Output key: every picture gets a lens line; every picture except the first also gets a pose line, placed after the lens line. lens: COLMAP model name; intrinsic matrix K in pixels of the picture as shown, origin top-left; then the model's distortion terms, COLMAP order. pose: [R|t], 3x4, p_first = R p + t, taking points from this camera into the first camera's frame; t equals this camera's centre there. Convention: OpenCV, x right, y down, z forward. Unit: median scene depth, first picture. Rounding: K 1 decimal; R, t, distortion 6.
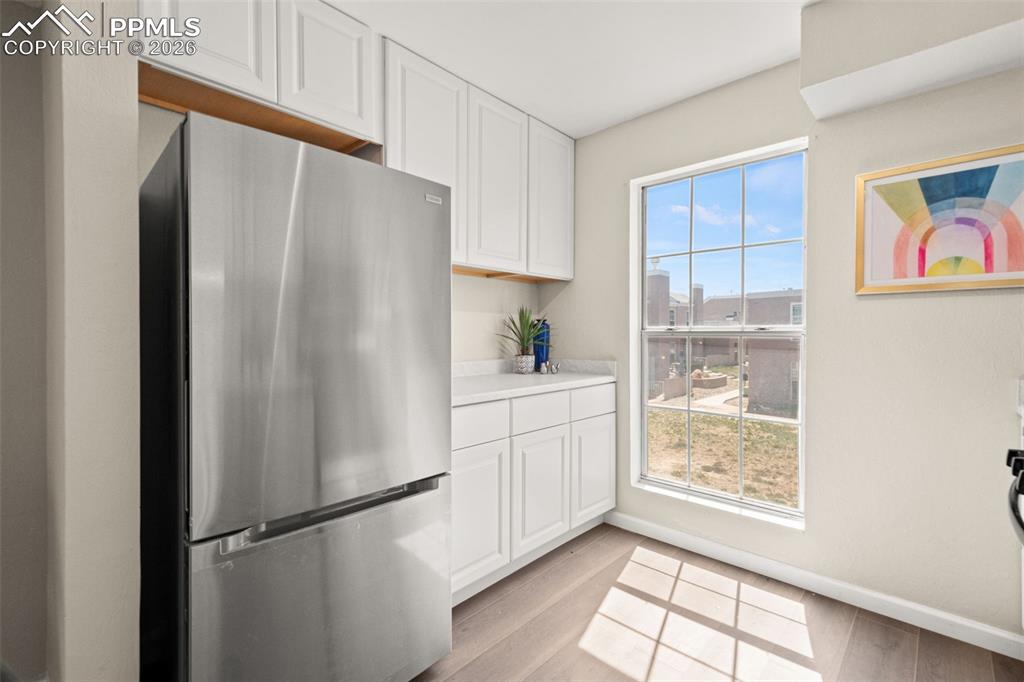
lens RADIAL K [[448.8, 0, 521.7], [0, 448.8, 336.7], [0, 0, 1]] dist [0.011363, -0.001425]
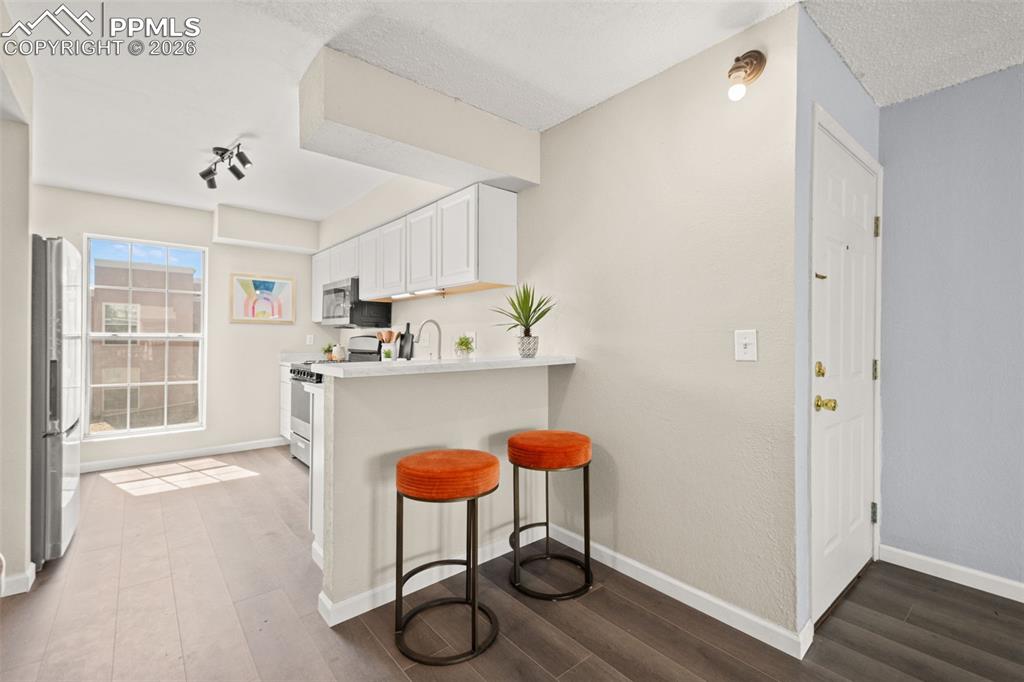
lens RADIAL K [[448.8, 0, 515.6], [0, 448.8, 339.3], [0, 0, 1]] dist [0.011363, -0.001425]
pose [[0.132248, 0.001206, 0.991216, -1.442782], [0.001825, 0.999997, -0.001460, 0.004719], [-0.991215, 0.002002, 0.132246, -0.825088]]
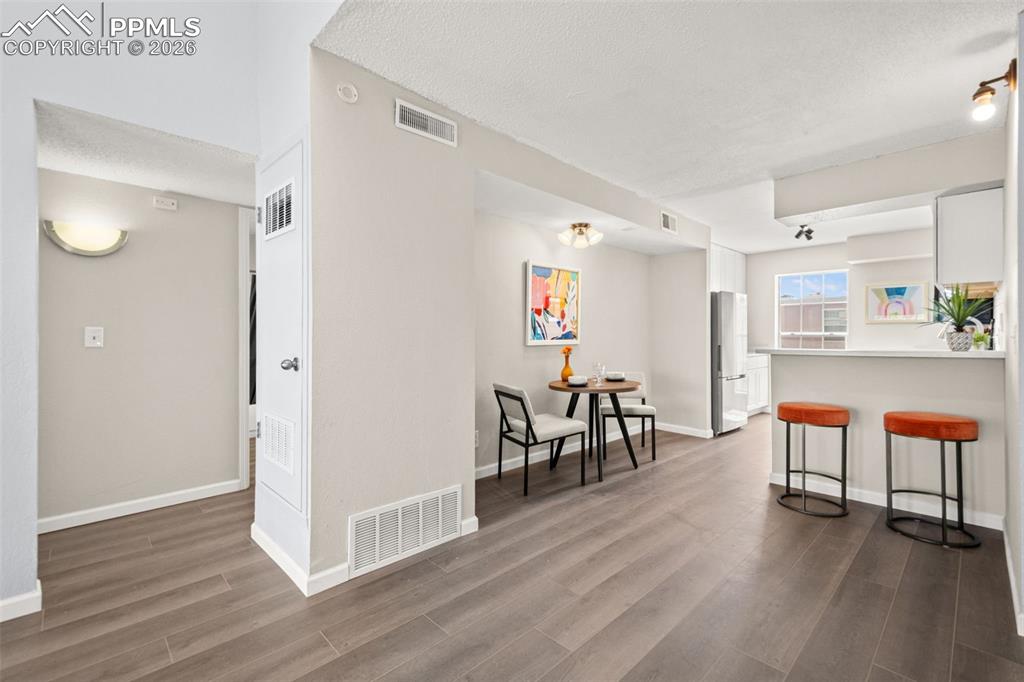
lens RADIAL K [[448.8, 0, 514.9], [0, 448.8, 335.1], [0, 0, 1]] dist [0.011363, -0.001425]
pose [[0.998306, 0.002611, -0.058118, -1.482435], [-0.003029, 0.999970, -0.007096, 0.019788], [0.058097, 0.007260, 0.998285, -2.238521]]
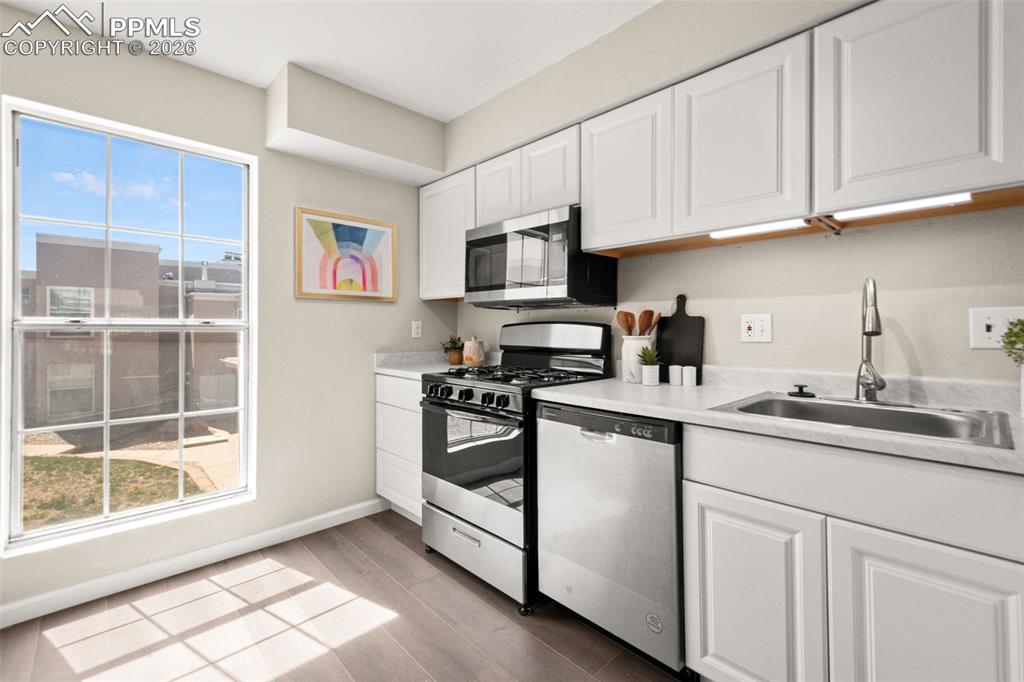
lens RADIAL K [[448.8, 0, 512.1], [0, 448.8, 328.7], [0, 0, 1]] dist [0.011363, -0.001425]
pose [[0.073836, -0.000322, 0.997270, -0.512732], [0.007197, 0.999974, -0.000210, 0.001781], [-0.997244, 0.007193, 0.073837, 0.289107]]
